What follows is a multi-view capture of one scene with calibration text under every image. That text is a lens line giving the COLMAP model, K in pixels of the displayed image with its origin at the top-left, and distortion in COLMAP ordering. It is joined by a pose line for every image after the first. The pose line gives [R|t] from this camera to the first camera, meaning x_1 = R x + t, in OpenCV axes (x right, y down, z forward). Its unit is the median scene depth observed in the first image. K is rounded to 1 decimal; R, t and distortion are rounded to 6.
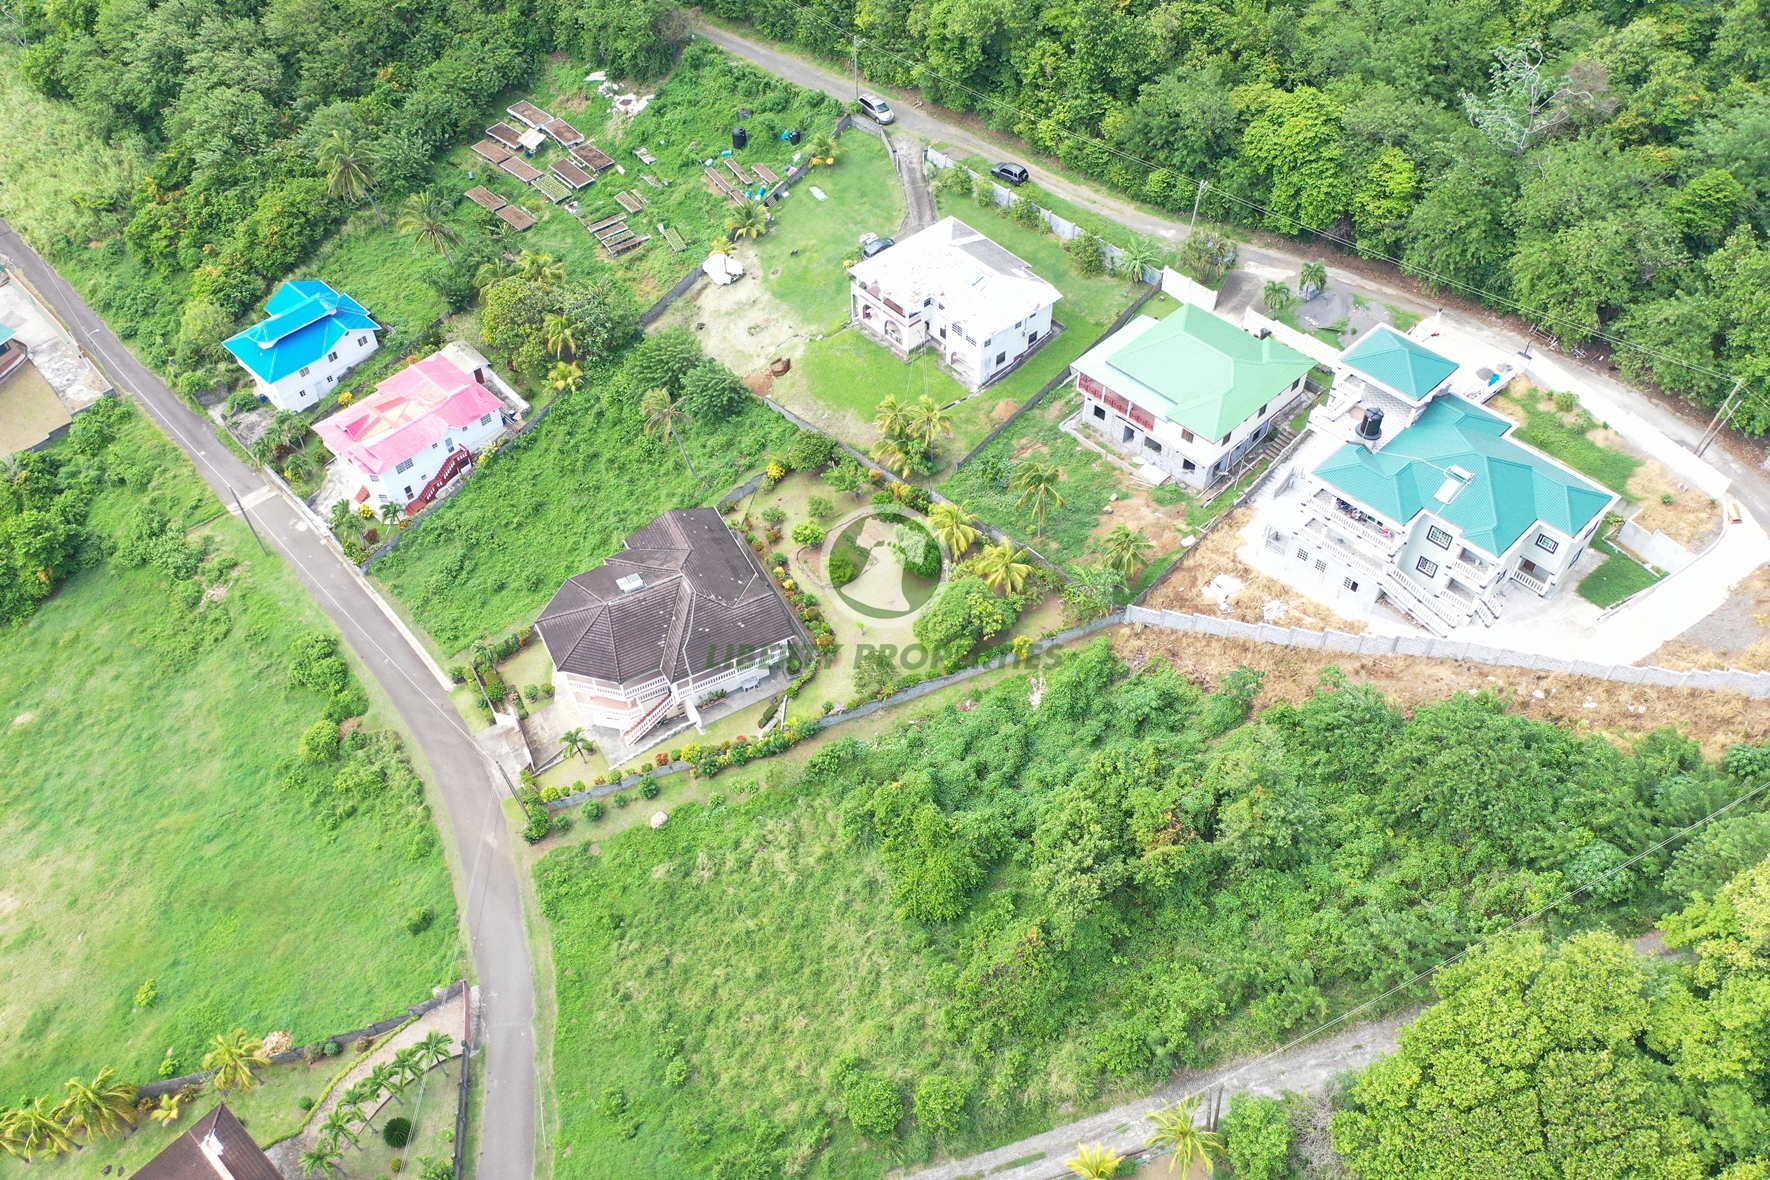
lens RADIAL K [[1401.5, 0, 886.6], [0, 1401.5, 588.4], [0, 0, 1]] dist [0.000949, 0.002586]
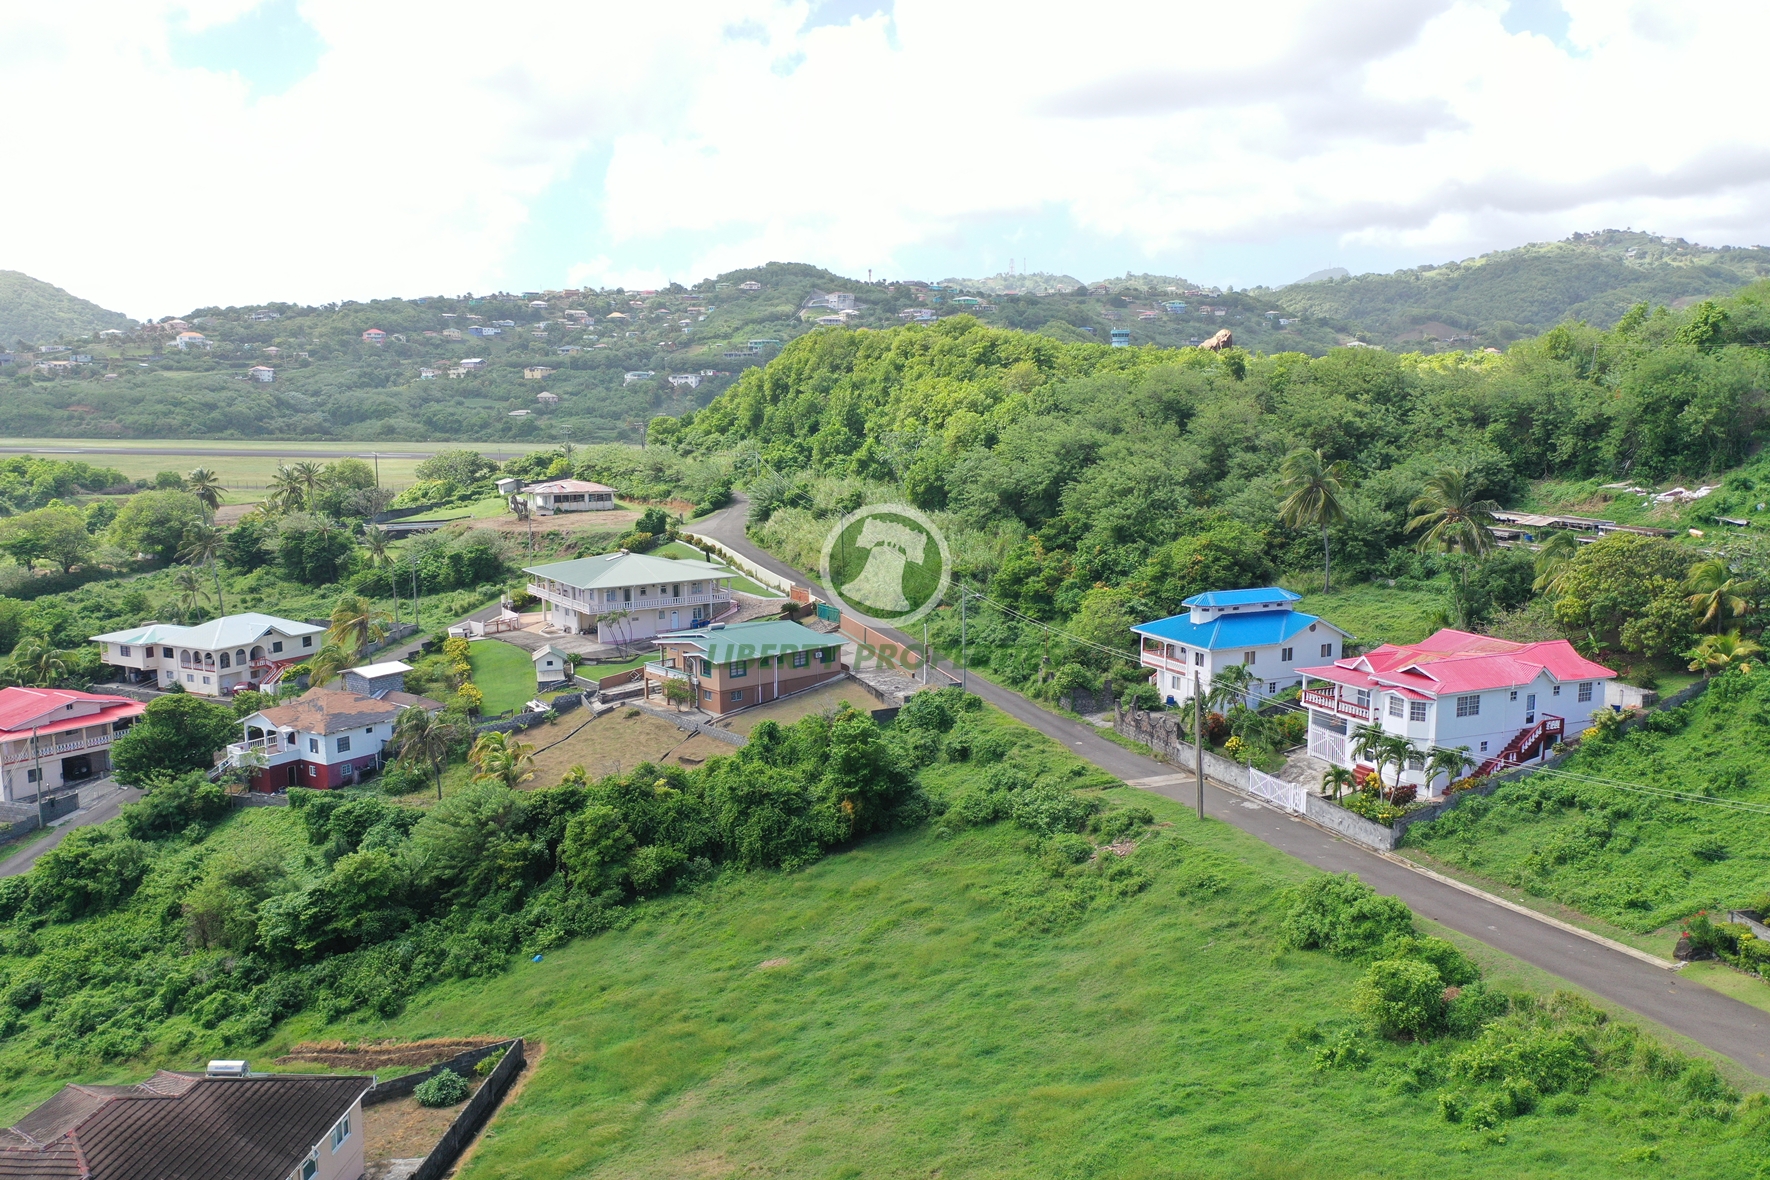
lens RADIAL K [[1394.3, 0, 887.9], [0, 1394.3, 586.9], [0, 0, 1]] dist [0.000233, 0.000474]
pose [[0.926680, 0.061678, -0.370756, -0.383144], [-0.284672, 0.759272, -0.585207, 0.315039], [0.245410, 0.647844, 0.721161, 0.513387]]
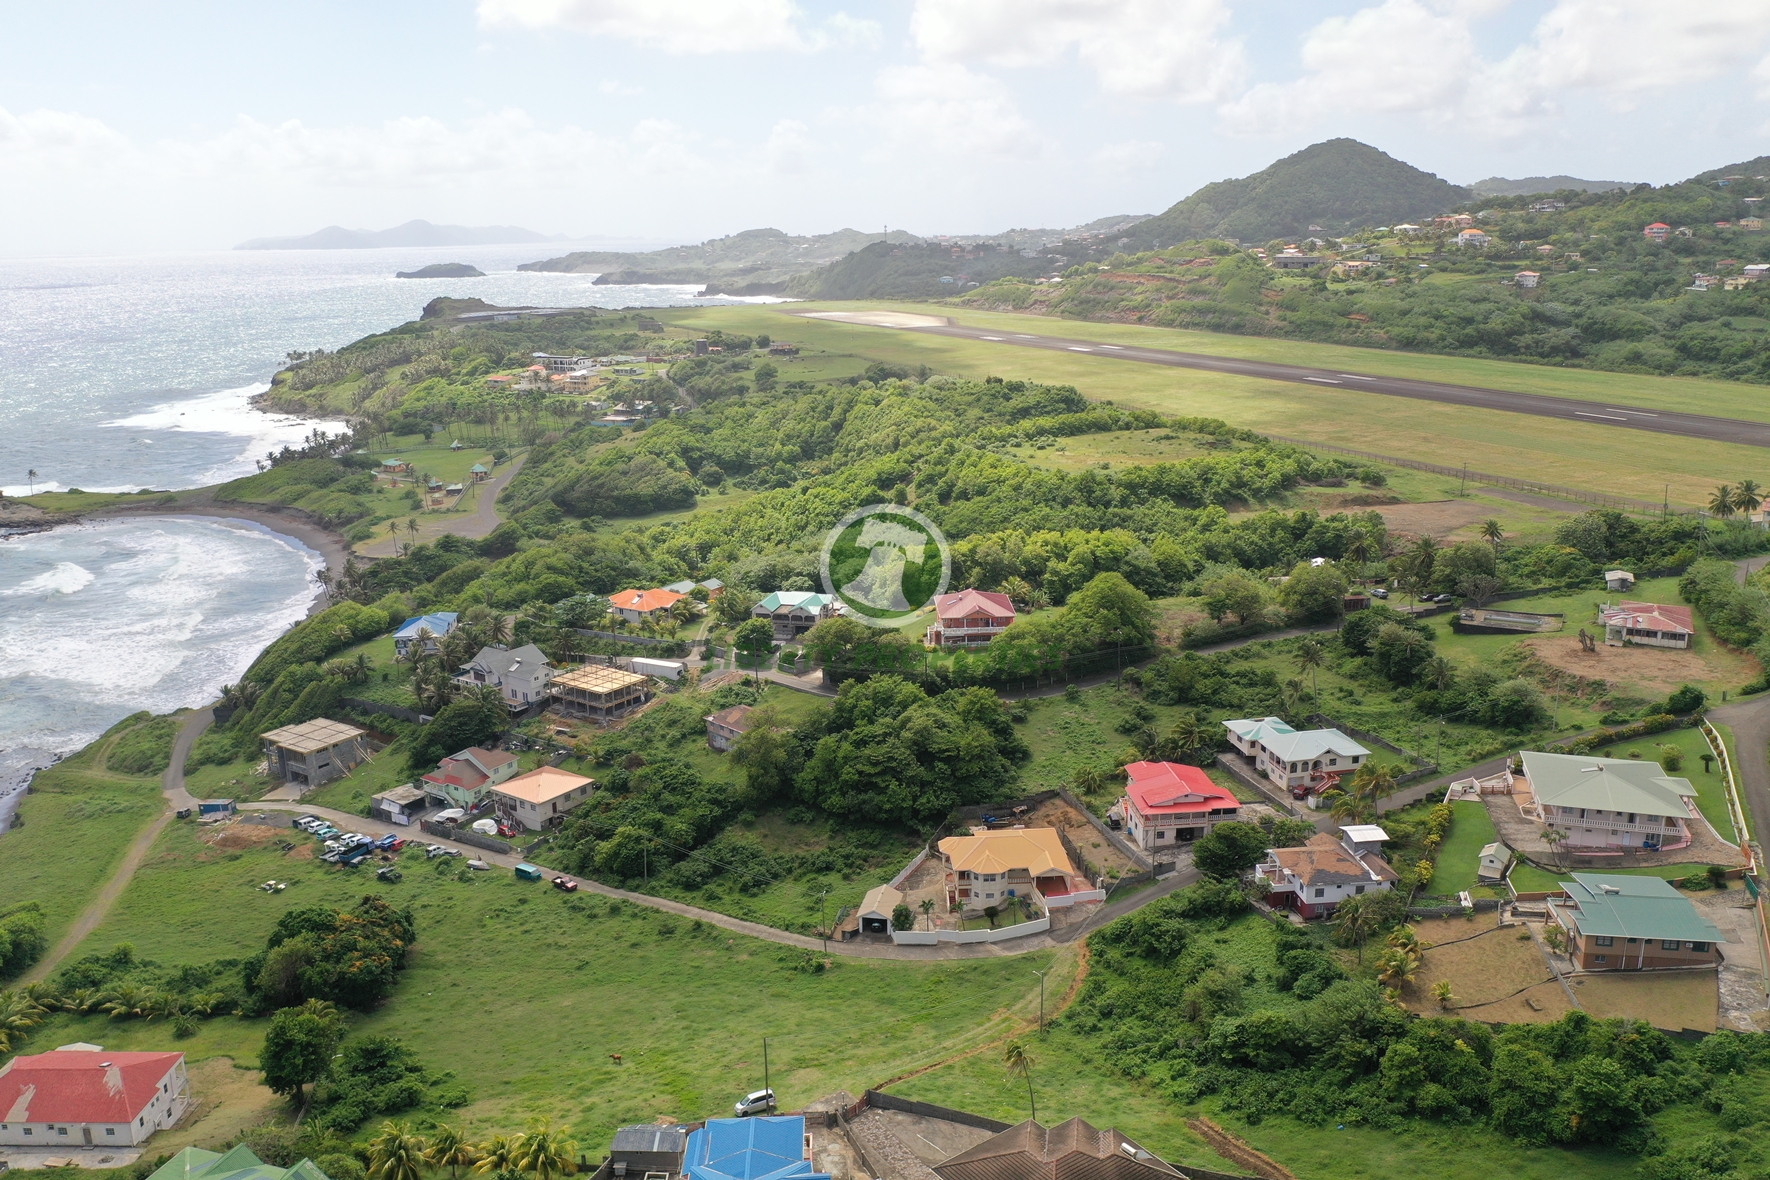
lens RADIAL K [[1395.9, 0, 887.9], [0, 1395.9, 588.8], [0, 0, 1]] dist [0.001121, -0.000586]
pose [[0.318171, 0.248695, -0.914832, 0.002886], [-0.699710, 0.712703, -0.049607, 0.111961], [0.639666, 0.655901, 0.400775, 0.131354]]
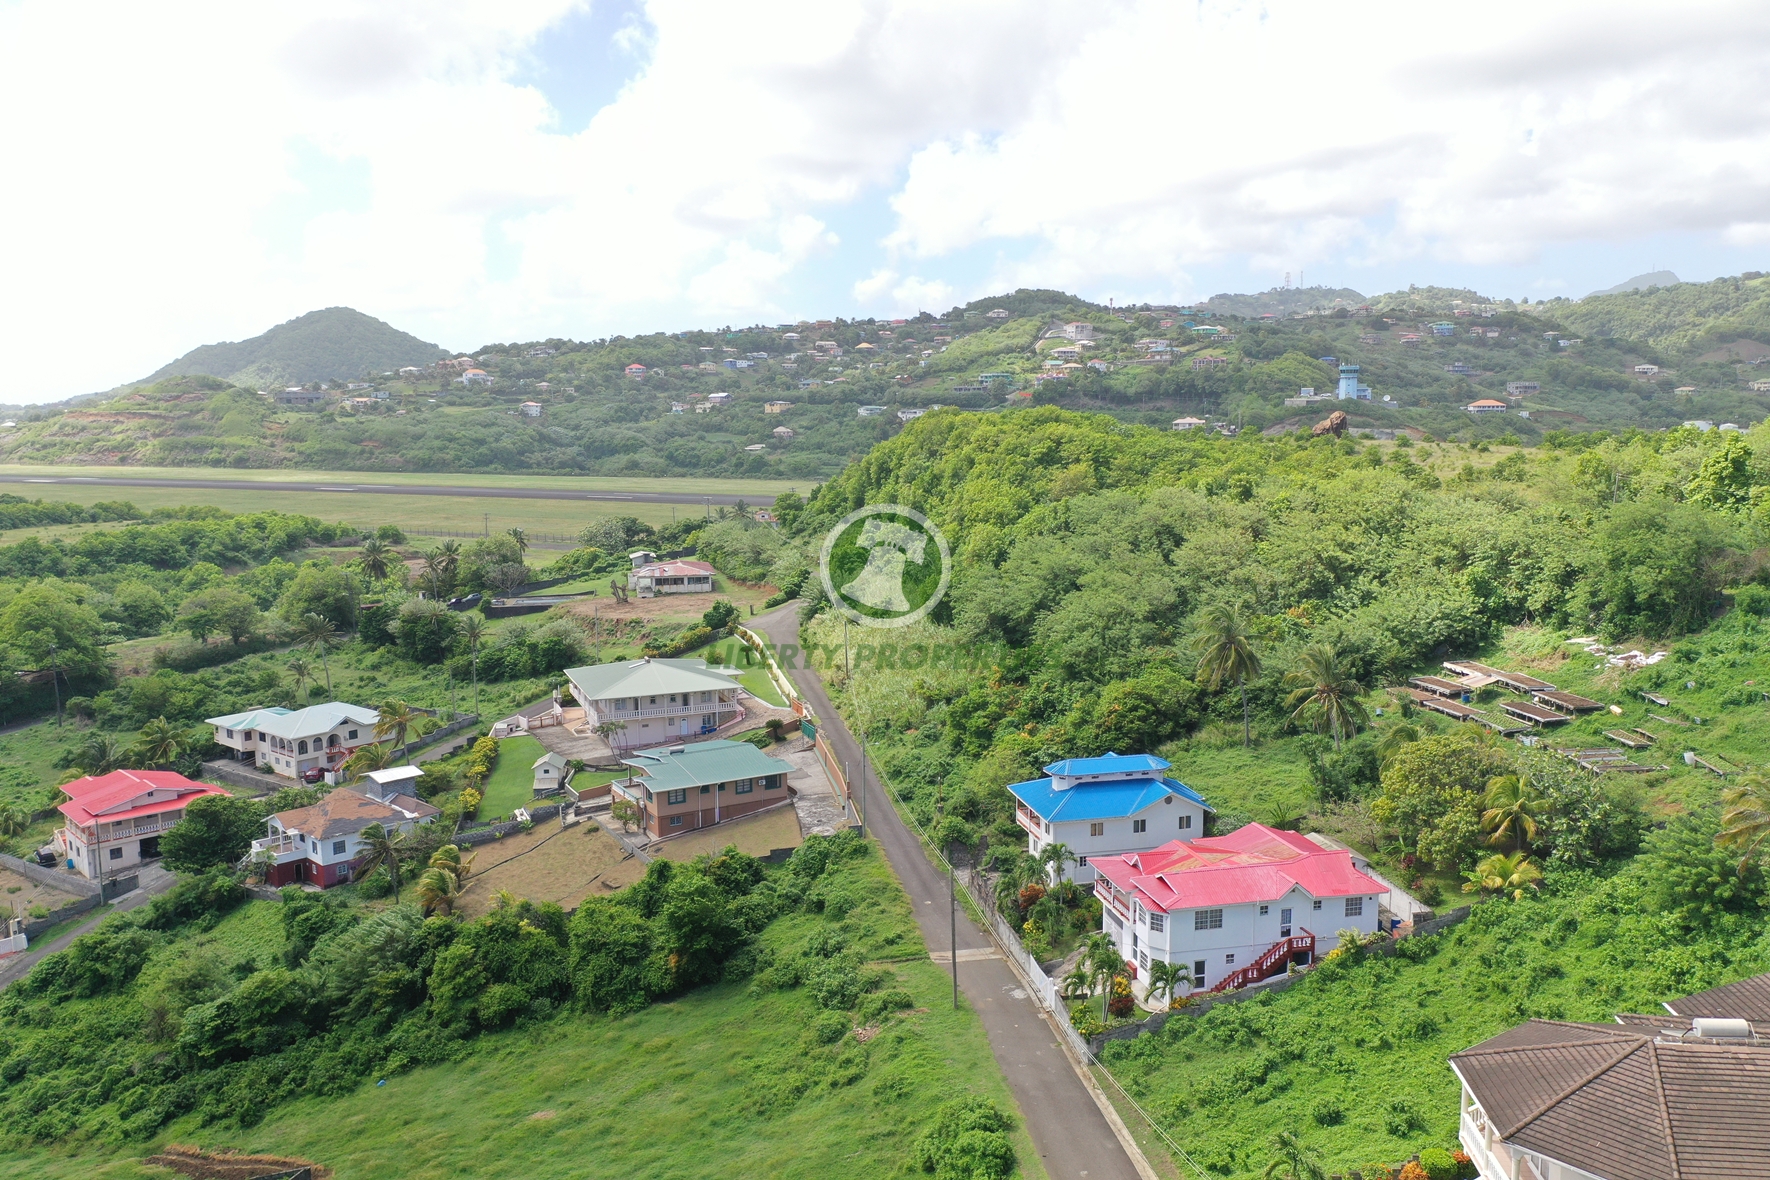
lens RADIAL K [[1395.5, 0, 887.8], [0, 1395.5, 587.8], [0, 0, 1]] dist [-0.000331, 0.001853]
pose [[0.835781, 0.076638, -0.543689, -0.152754], [-0.409608, 0.746442, -0.524448, 0.193539], [0.365640, 0.661022, 0.655254, 0.491397]]
